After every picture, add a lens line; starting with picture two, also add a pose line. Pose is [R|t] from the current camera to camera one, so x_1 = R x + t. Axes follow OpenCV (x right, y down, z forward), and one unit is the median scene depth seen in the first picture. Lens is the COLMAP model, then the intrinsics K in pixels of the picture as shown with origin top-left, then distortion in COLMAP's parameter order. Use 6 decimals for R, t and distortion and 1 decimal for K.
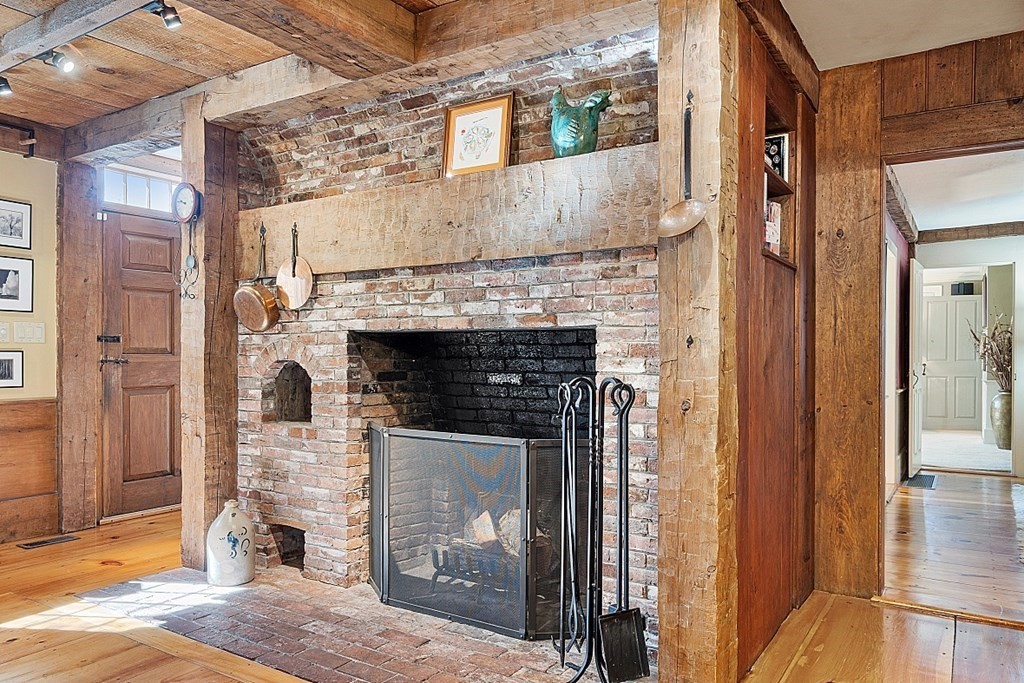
lens RADIAL K [[719.8, 0, 493.2], [0, 719.8, 367.2], [0, 0, 1]] dist [0.007812, 0.001026]
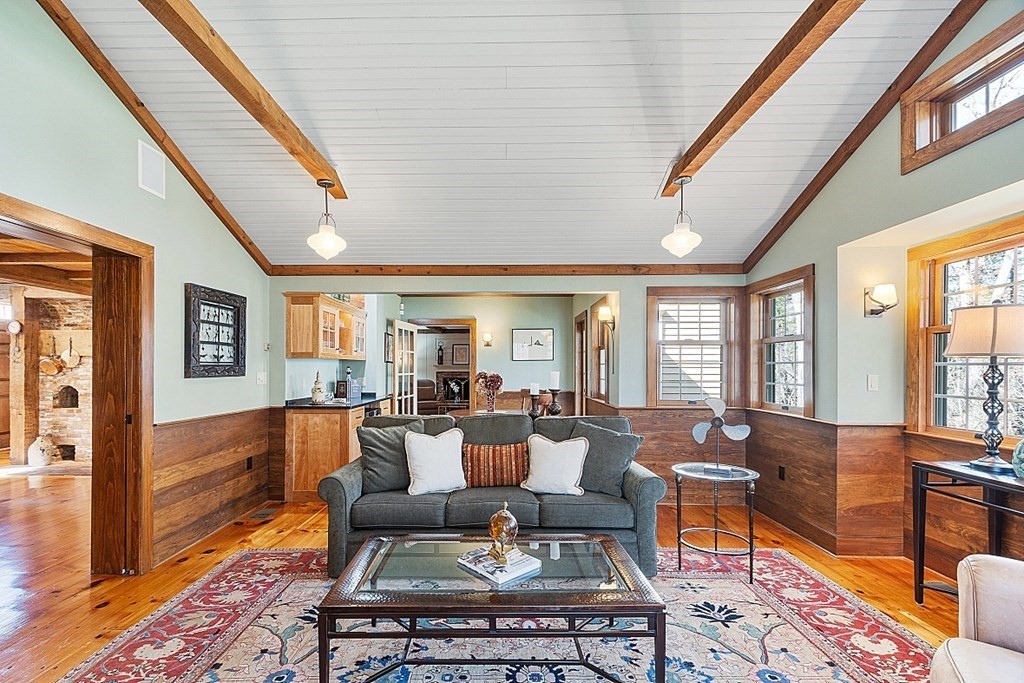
lens RADIAL K [[457.3, 0, 493.2], [0, 457.3, 365.7], [0, 0, 1]] dist [-0.001092, 0.000330]
pose [[0.847114, -0.004679, 0.531391, 0.181771], [0.012199, 0.999869, -0.010643, -0.048516], [-0.531271, 0.015499, 0.847060, -1.432406]]
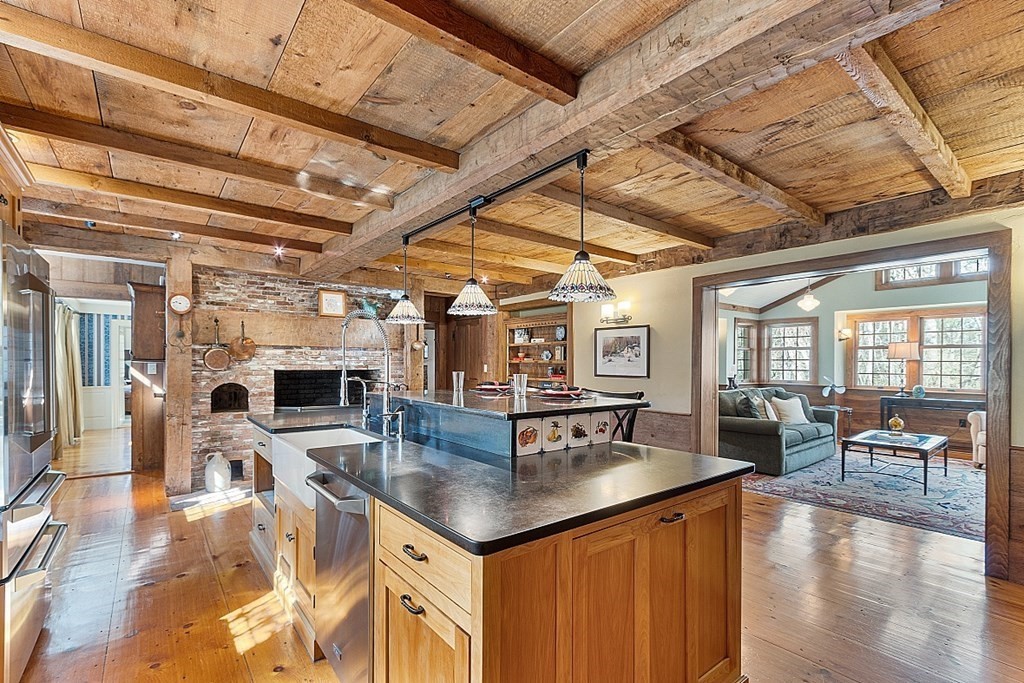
lens RADIAL K [[457.3, 0, 493.2], [0, 457.3, 365.7], [0, 0, 1]] dist [-0.001092, 0.000330]
pose [[0.336823, -0.008973, 0.941525, -1.349173], [0.010757, 0.999926, 0.005681, -0.062742], [-0.941507, 0.008214, 0.336895, -0.196877]]
